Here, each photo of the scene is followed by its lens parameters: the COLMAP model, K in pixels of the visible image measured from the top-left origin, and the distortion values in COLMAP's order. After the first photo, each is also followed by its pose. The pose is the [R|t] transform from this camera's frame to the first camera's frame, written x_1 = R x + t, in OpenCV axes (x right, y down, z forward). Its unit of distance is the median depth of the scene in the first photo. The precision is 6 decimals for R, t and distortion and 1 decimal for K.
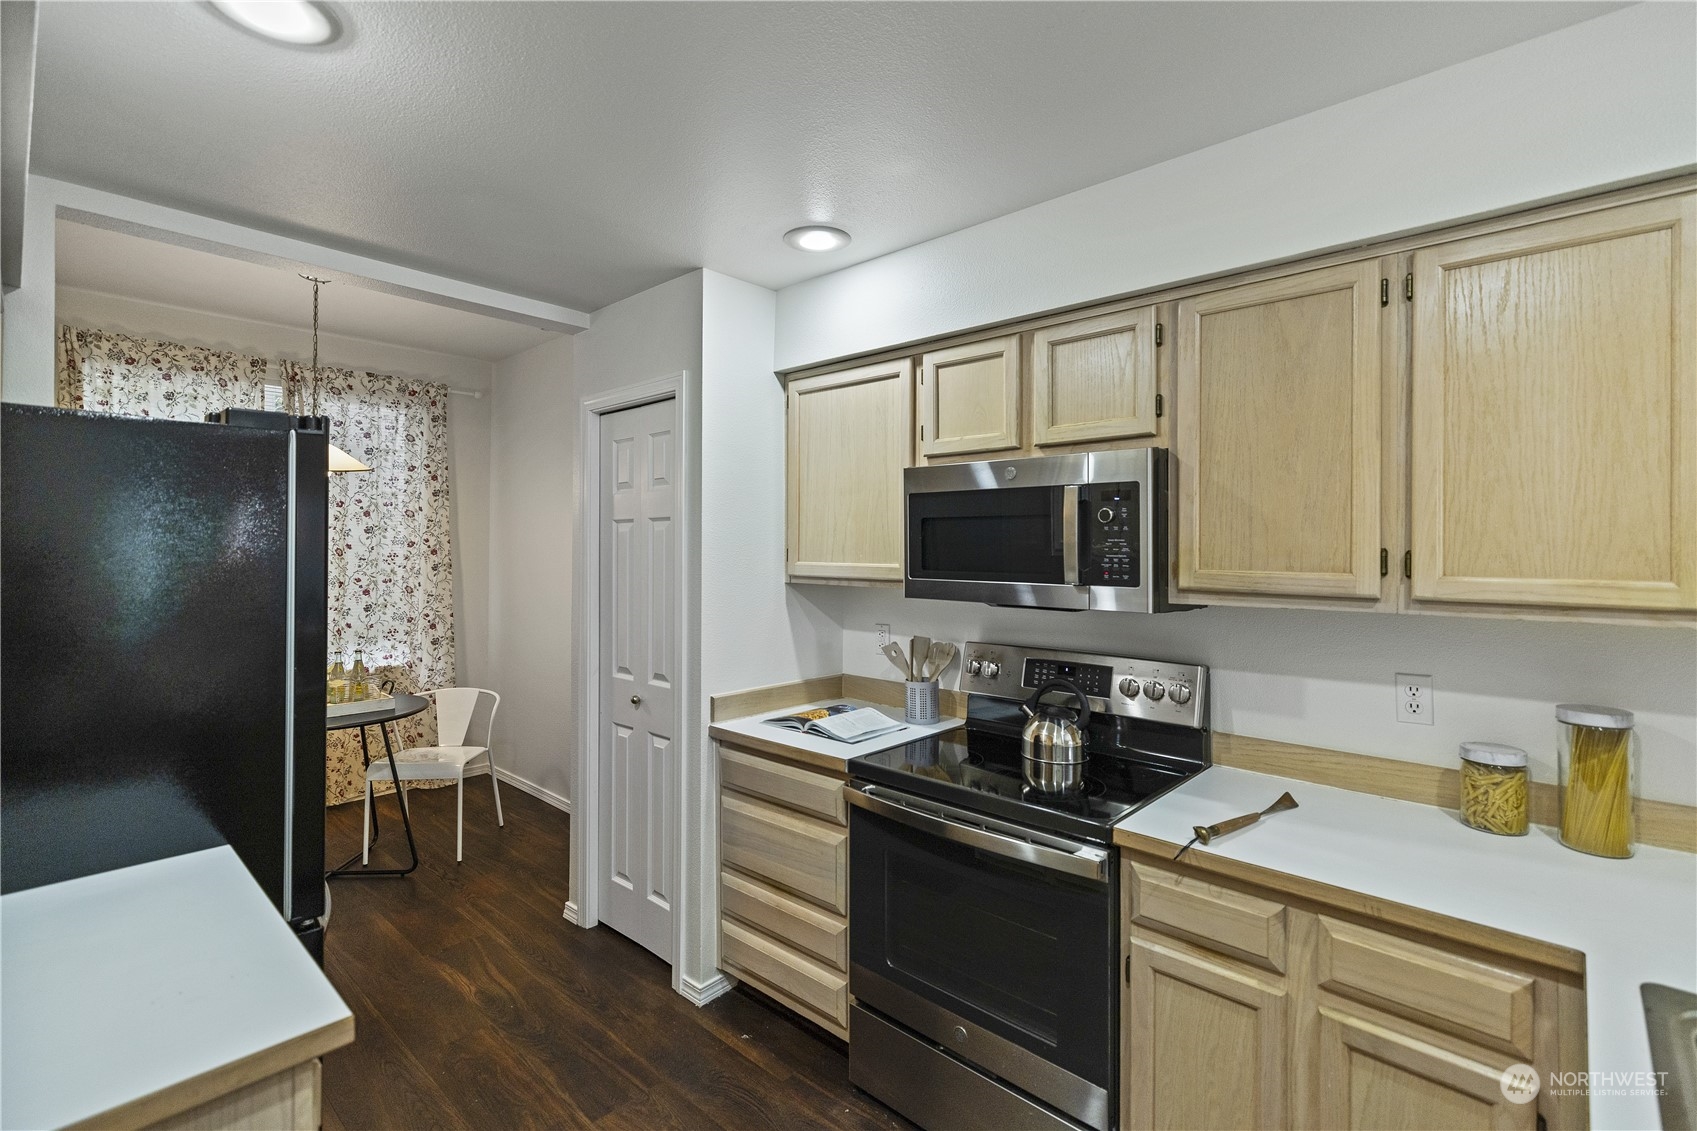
lens RADIAL K [[776.2, 0, 876.5], [0, 776.2, 549.3], [0, 0, 1]] dist [0.002844, -0.000174]
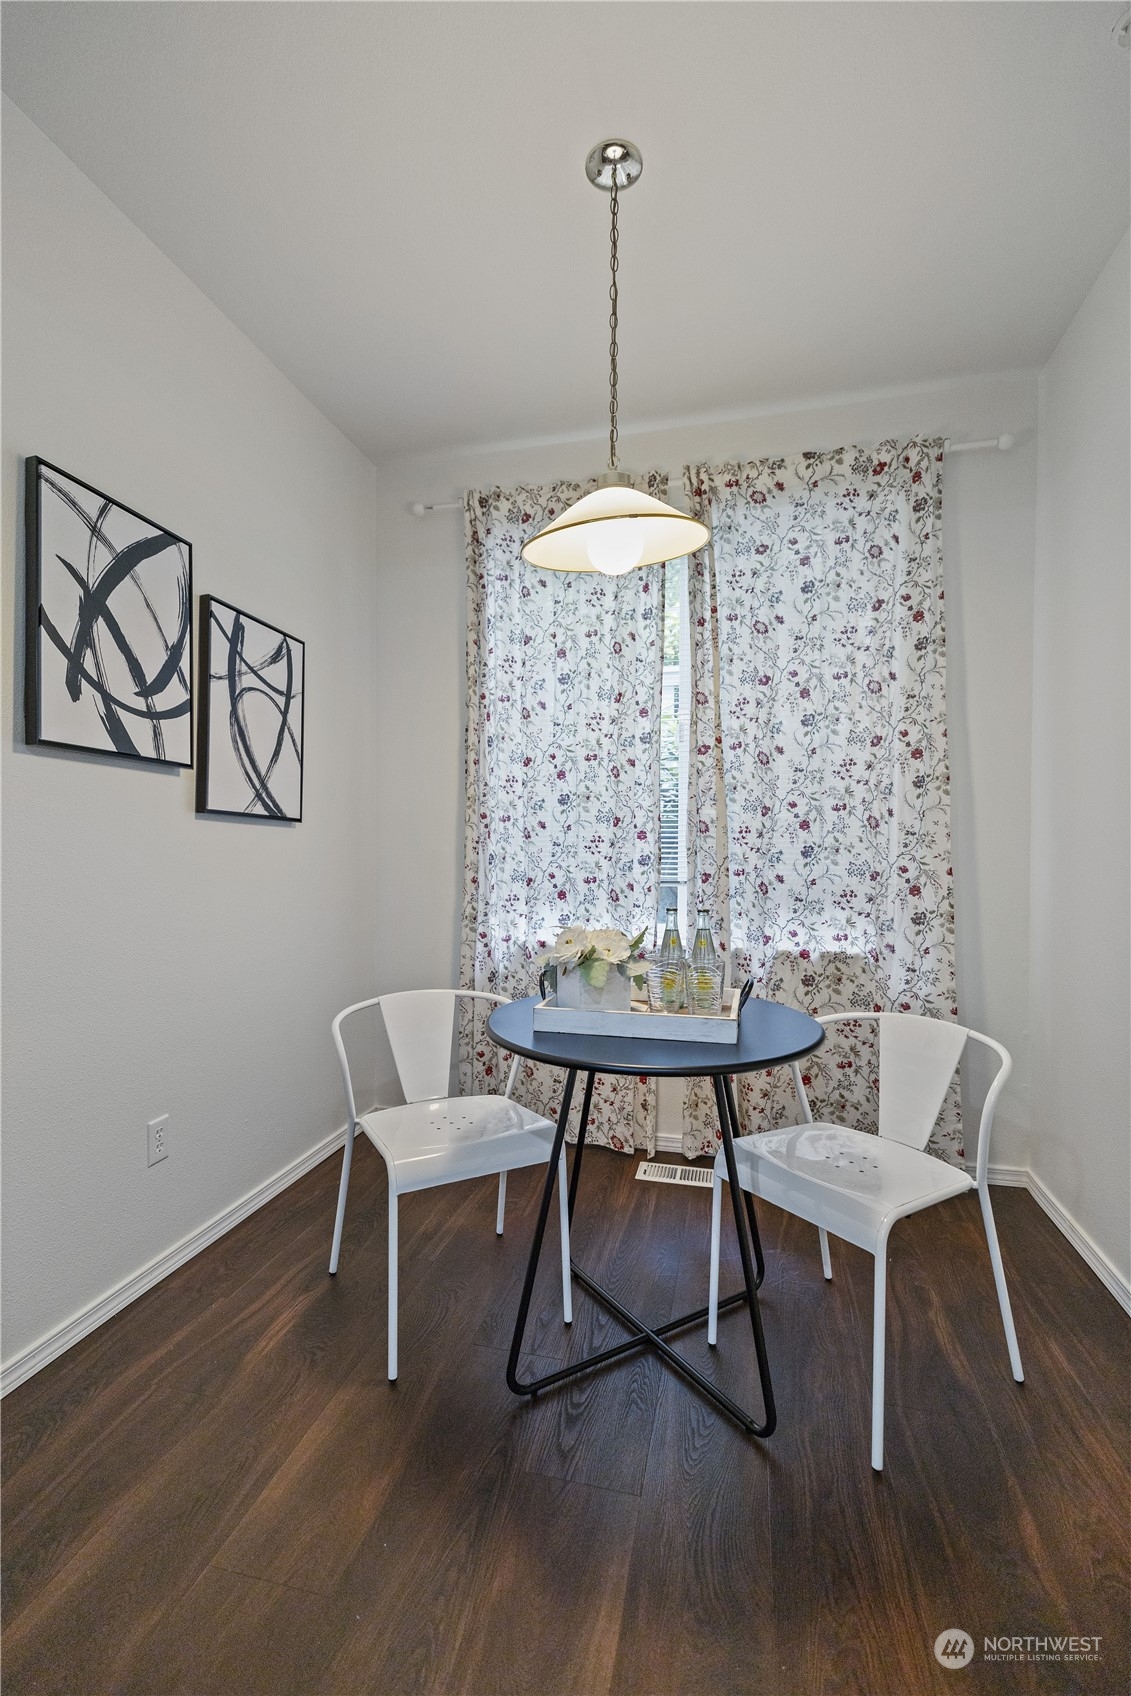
lens RADIAL K [[775.8, 0, 530.2], [0, 775.8, 855.7], [0, 0, 1]] dist [0.002844, -0.000174]
pose [[0.448763, 0.007763, -0.893617, -0.214639], [0.002477, 0.999948, 0.009931, 0.071712], [0.893647, -0.006670, 0.448720, 0.537331]]
